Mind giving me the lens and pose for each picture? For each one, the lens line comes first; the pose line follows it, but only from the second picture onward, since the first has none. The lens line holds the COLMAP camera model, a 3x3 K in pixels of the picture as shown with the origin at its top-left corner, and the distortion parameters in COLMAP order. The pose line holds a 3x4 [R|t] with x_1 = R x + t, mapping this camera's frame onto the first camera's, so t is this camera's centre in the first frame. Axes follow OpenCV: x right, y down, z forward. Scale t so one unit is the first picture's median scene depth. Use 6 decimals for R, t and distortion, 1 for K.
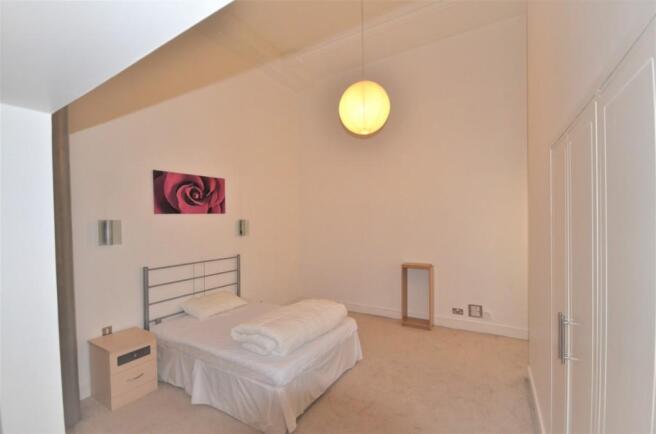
lens RADIAL K [[288.2, 0, 327.7], [0, 288.2, 224.9], [0, 0, 1]] dist [-0.000894, 0.000087]
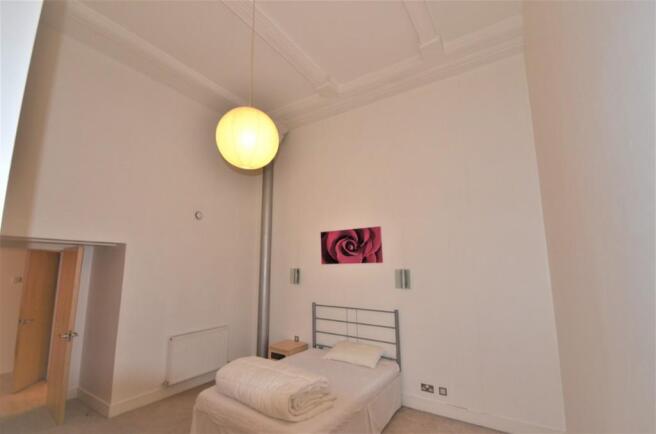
lens RADIAL K [[288.2, 0, 327.7], [0, 288.2, 224.9], [0, 0, 1]] dist [-0.000894, 0.000087]
pose [[-0.041890, -0.134855, -0.989980, 0.680295], [-0.018946, 0.990778, -0.134162, -0.034536], [0.998943, 0.013136, -0.044059, 0.953349]]
